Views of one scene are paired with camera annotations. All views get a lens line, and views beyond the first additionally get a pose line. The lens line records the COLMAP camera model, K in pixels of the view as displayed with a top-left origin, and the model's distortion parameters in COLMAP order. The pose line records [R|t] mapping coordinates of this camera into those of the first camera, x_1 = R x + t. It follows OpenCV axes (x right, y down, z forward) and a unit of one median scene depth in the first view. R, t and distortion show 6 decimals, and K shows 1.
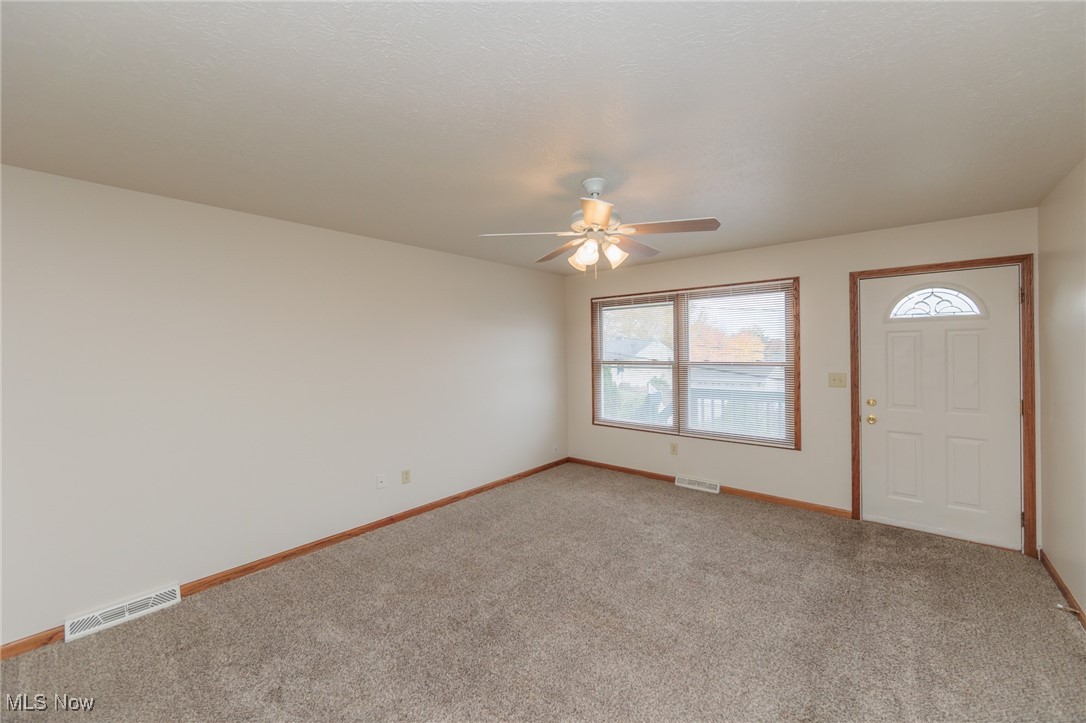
lens RADIAL K [[429.7, 0, 540.9], [0, 429.7, 354.8], [0, 0, 1]] dist [-0.002189, 0.000412]
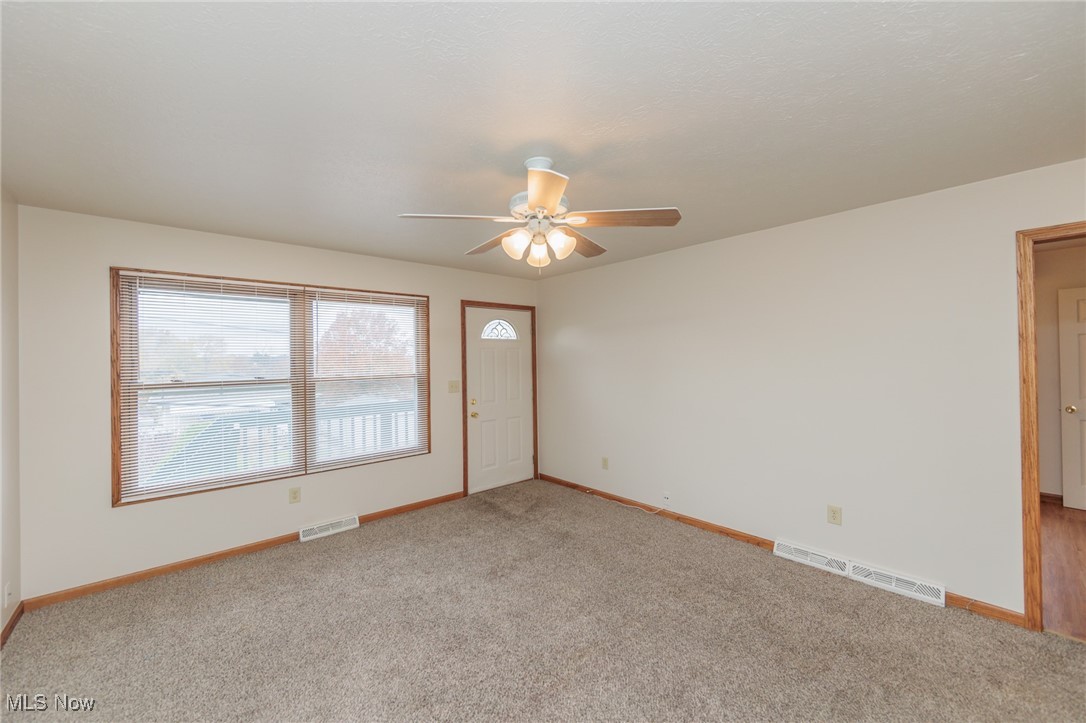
lens RADIAL K [[429.7, 0, 539.8], [0, 429.7, 360.0], [0, 0, 1]] dist [-0.002189, 0.000412]
pose [[0.133517, 0.009201, 0.991004, -0.455862], [0.026995, 0.999552, -0.012917, 0.005525], [-0.990679, 0.028477, 0.133209, 0.568244]]
